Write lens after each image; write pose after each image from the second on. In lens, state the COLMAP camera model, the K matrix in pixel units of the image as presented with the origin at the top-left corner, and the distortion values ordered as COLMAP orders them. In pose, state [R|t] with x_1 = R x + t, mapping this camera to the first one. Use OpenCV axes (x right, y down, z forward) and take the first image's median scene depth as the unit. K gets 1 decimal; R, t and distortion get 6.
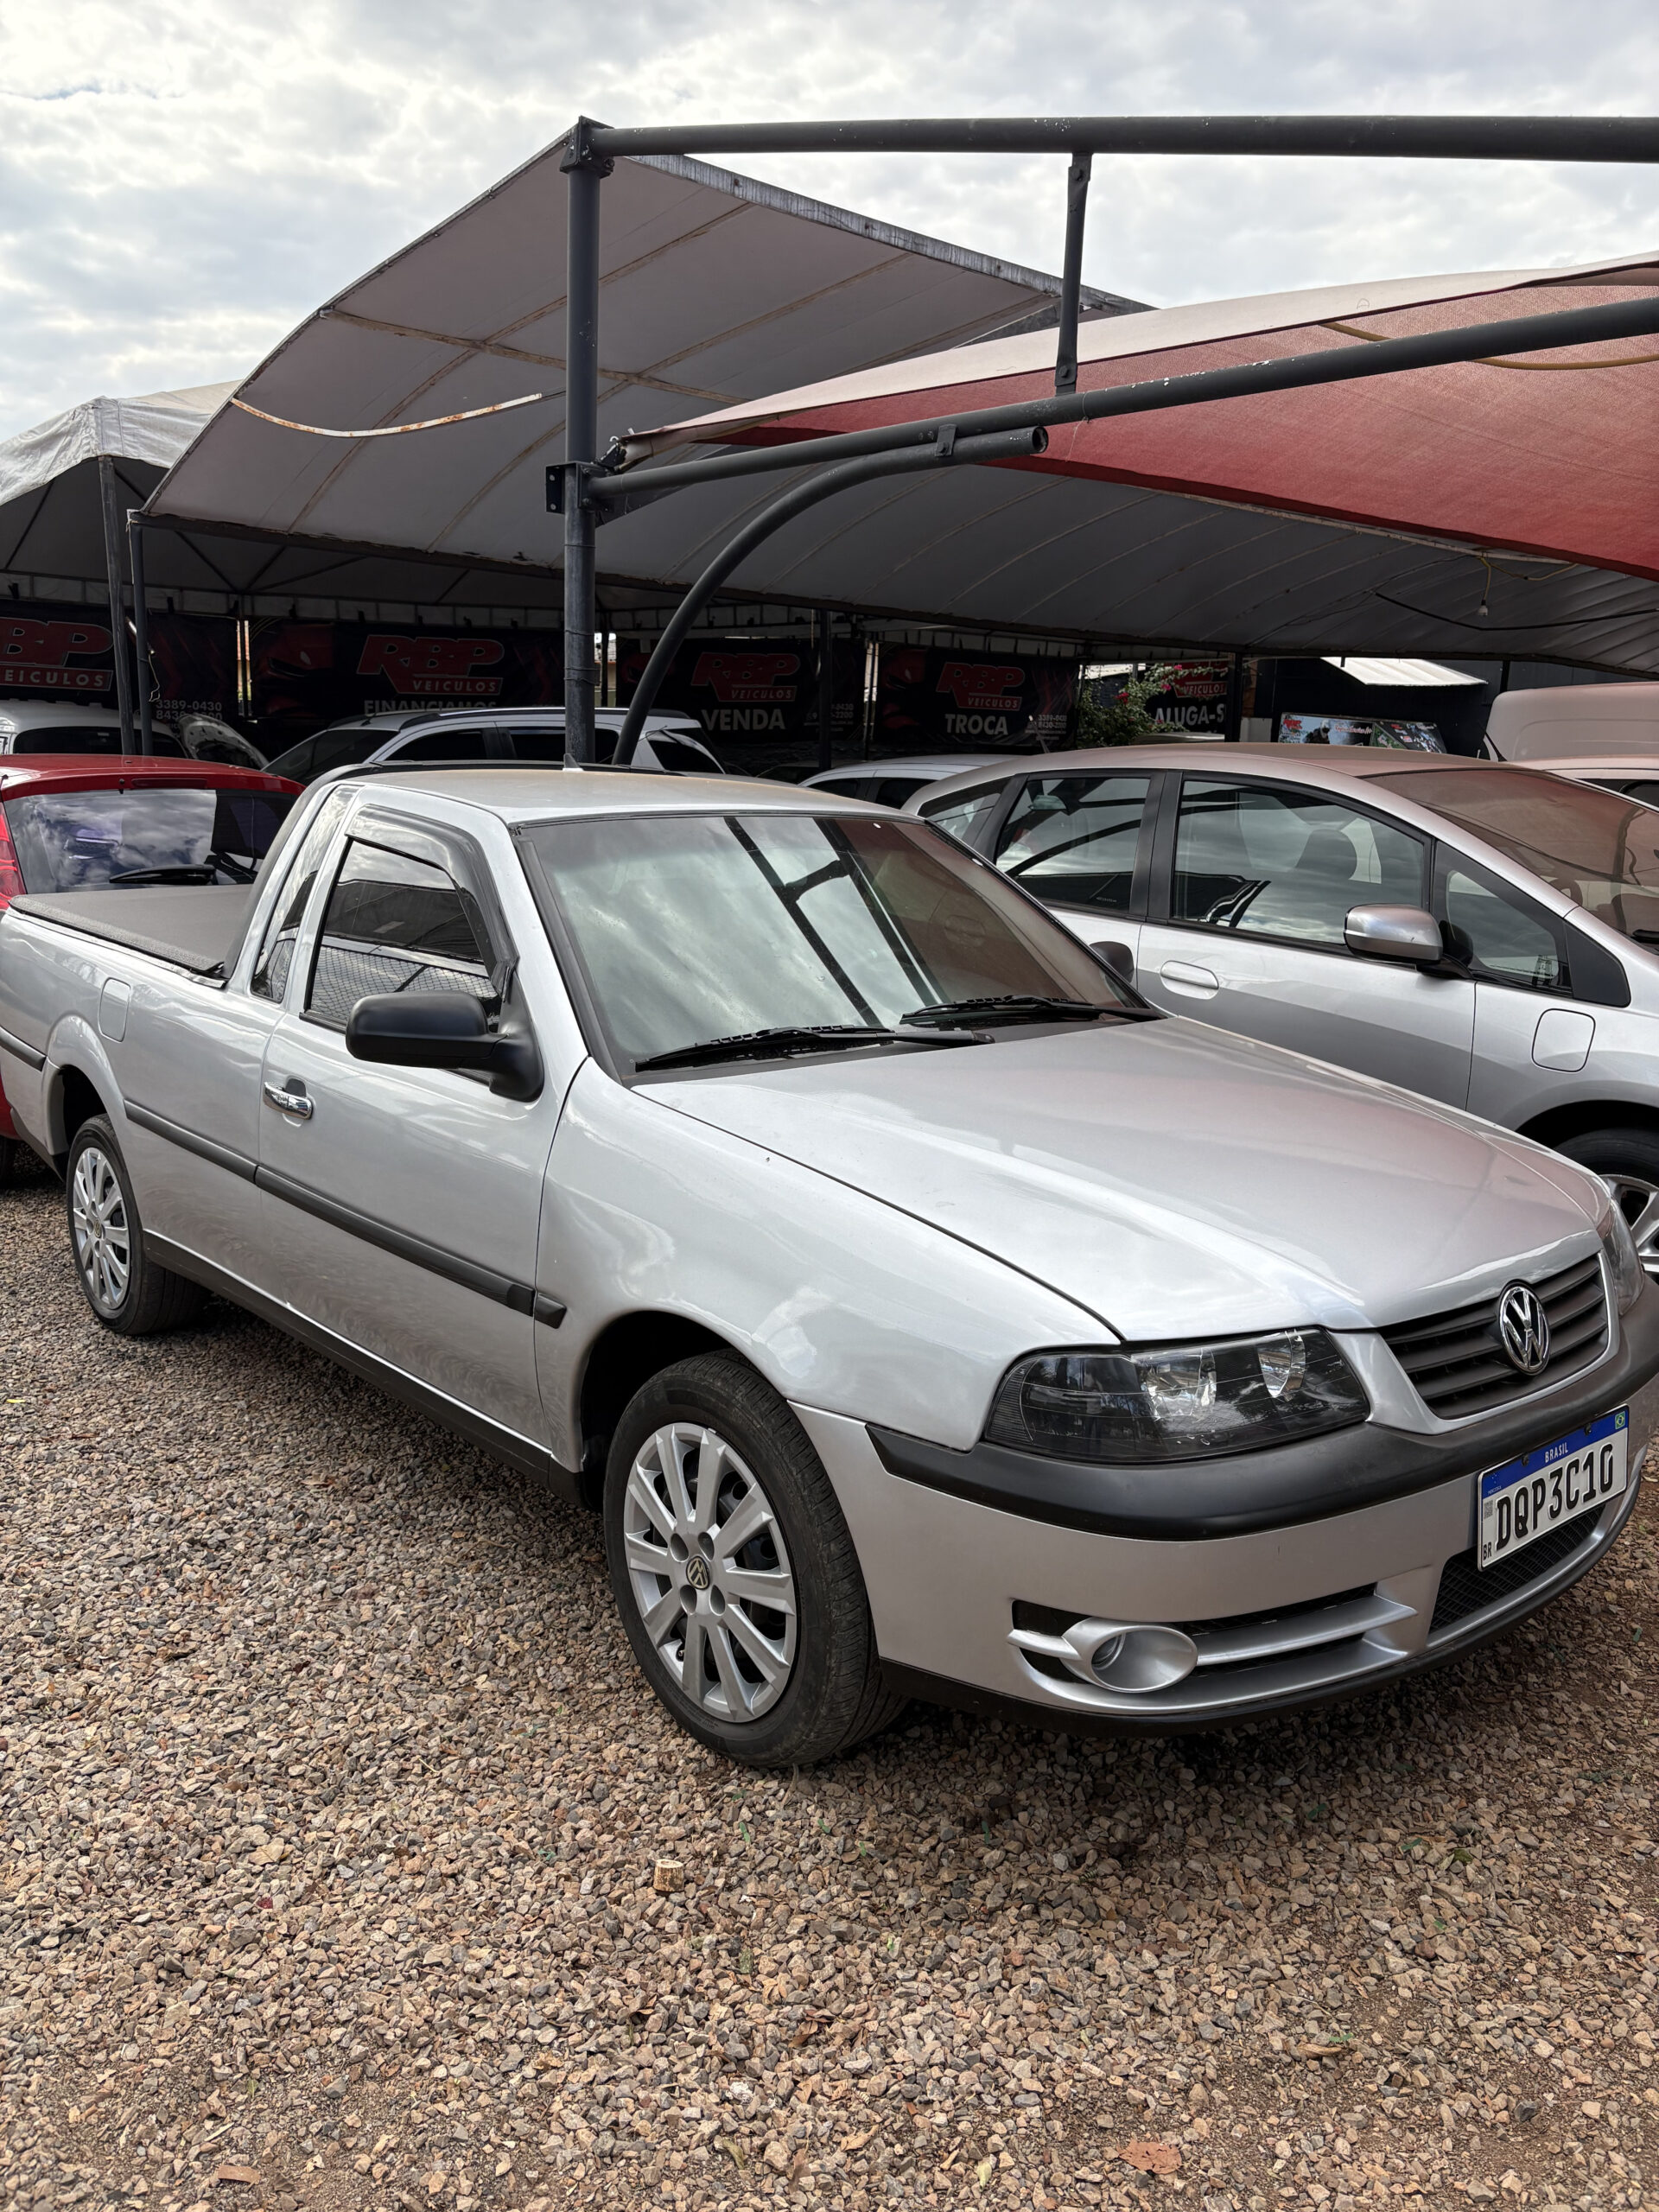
lens RADIAL K [[1691.3, 0, 834.6], [0, 1691.3, 1091.1], [0, 0, 1]] dist [0.028912, -0.002104]
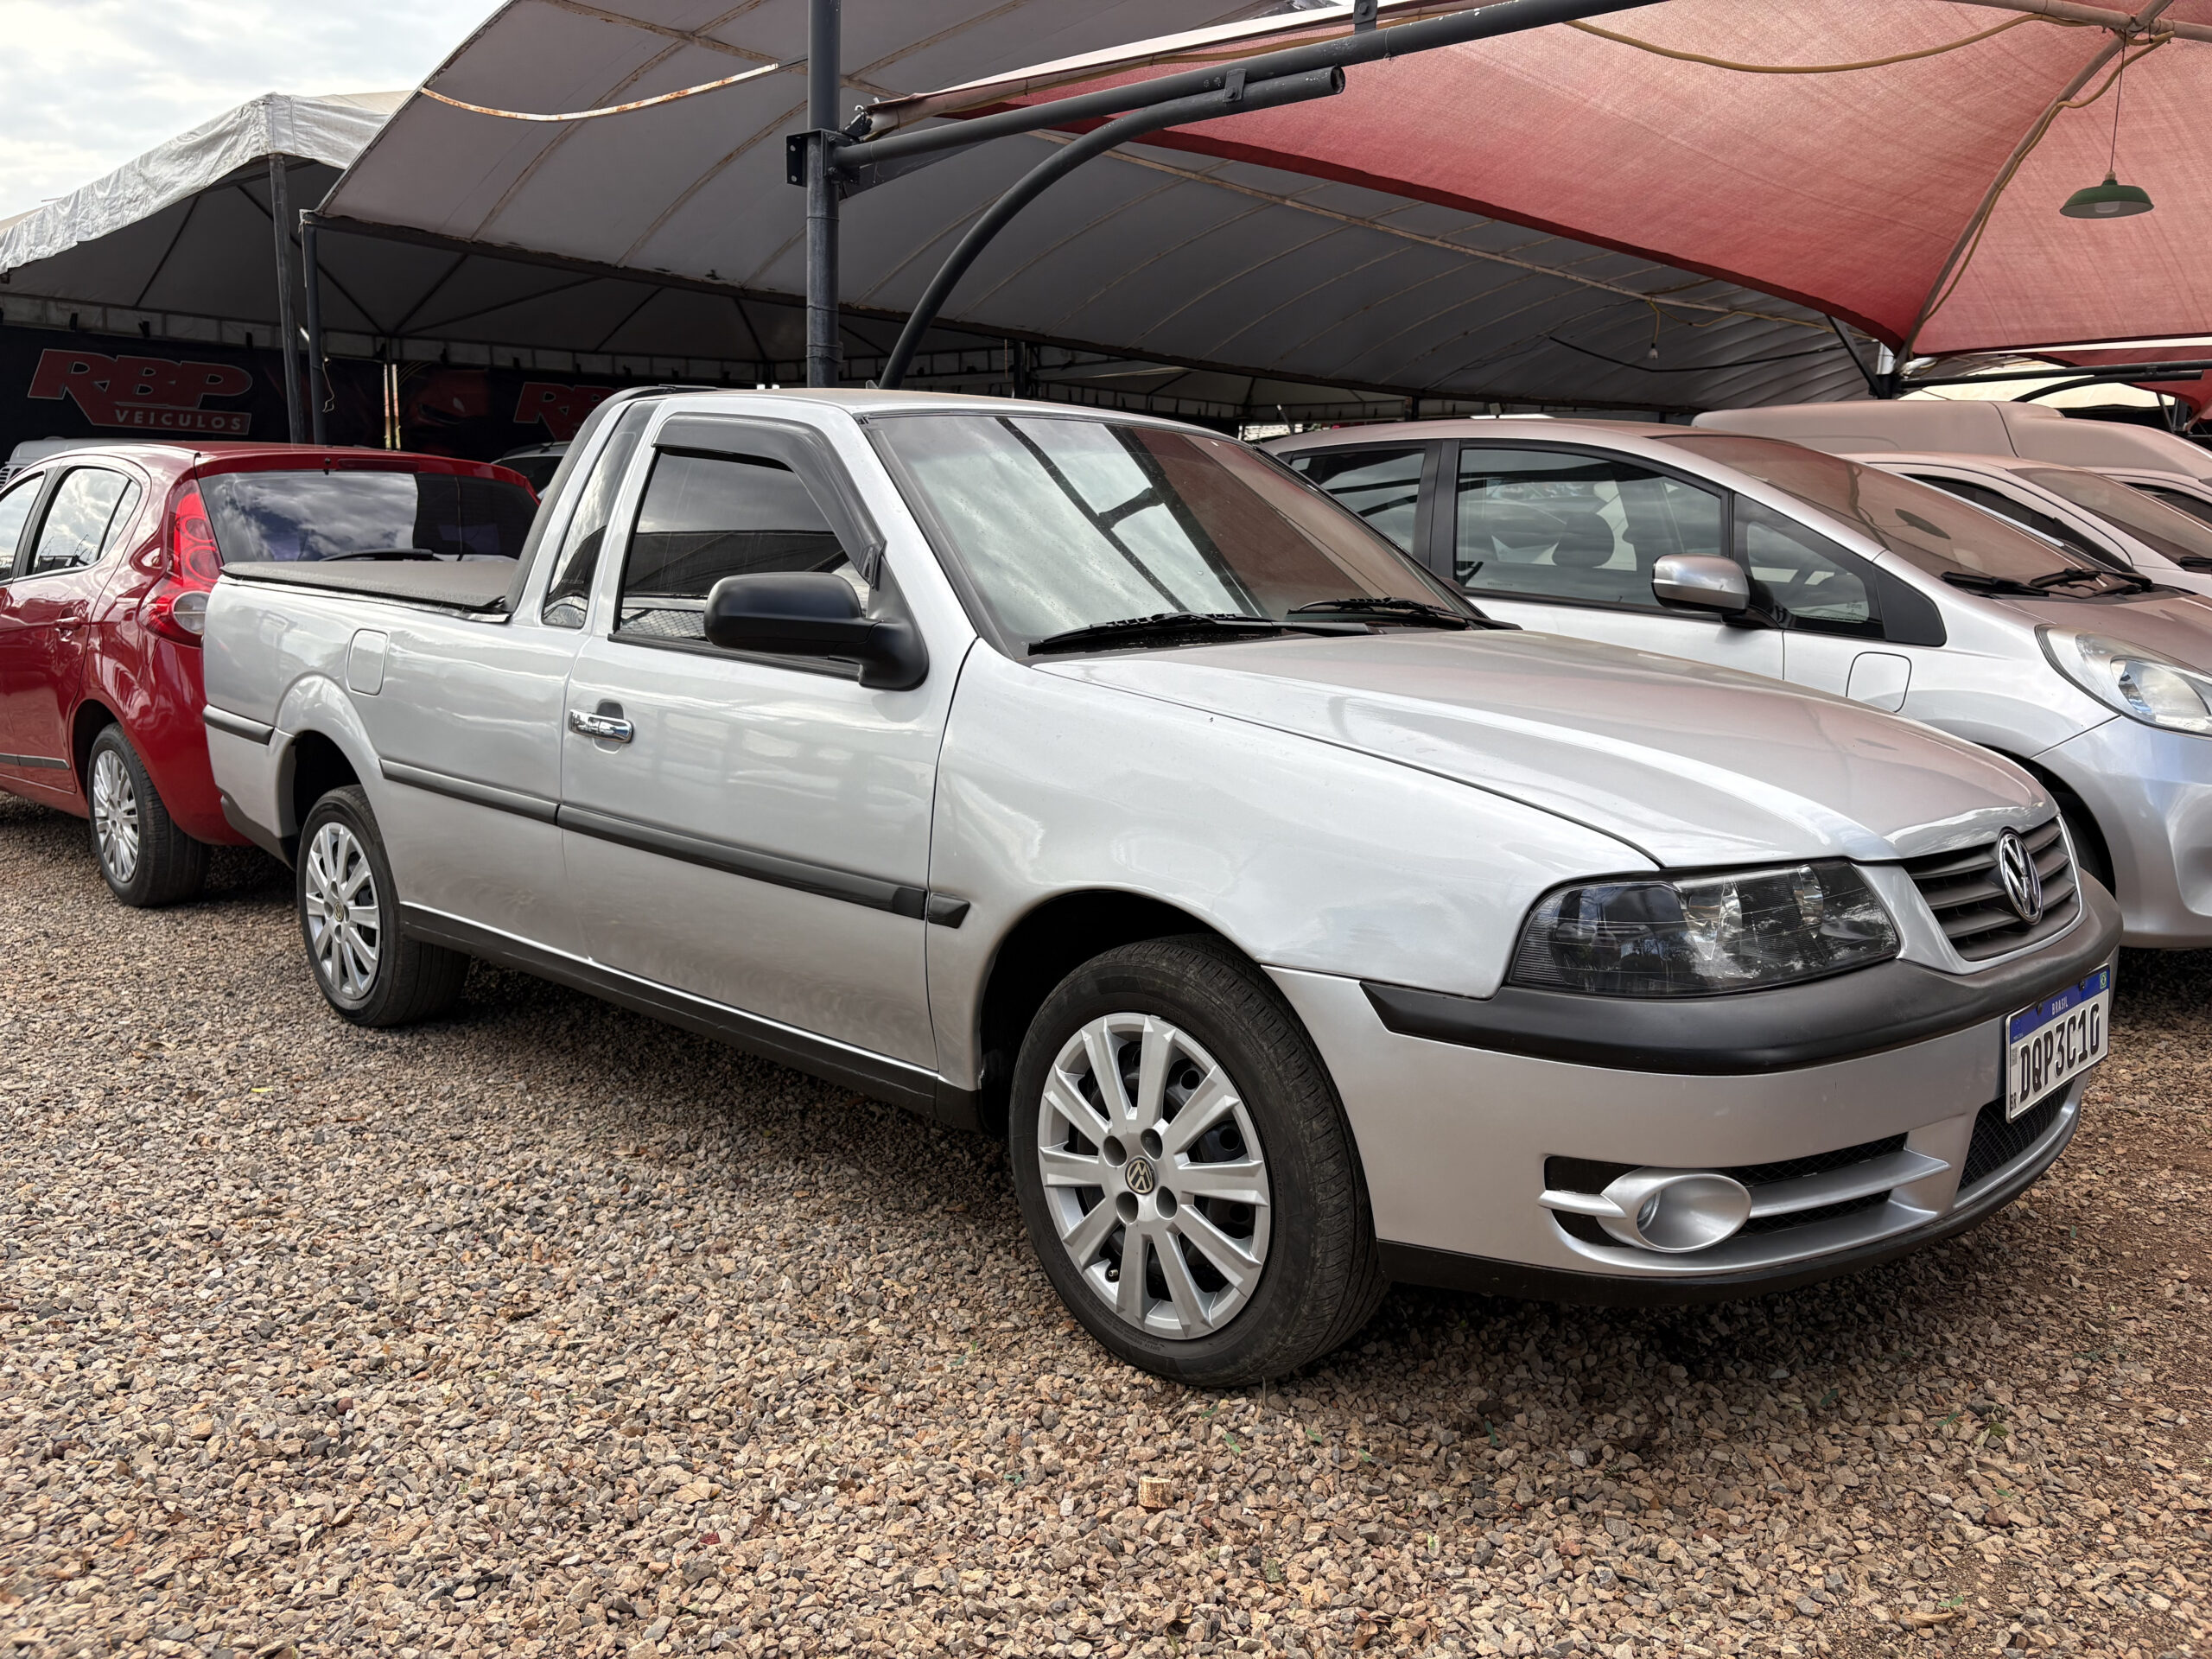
lens RADIAL K [[1679.7, 0, 1106.0], [0, 1679.7, 829.5], [0, 0, 1]] dist [0.041638, -0.034072]
pose [[0.995910, -0.015943, 0.088933, -0.180200], [0.018832, 0.999319, -0.031737, 0.129014], [-0.088367, 0.033282, 0.995532, 0.098855]]
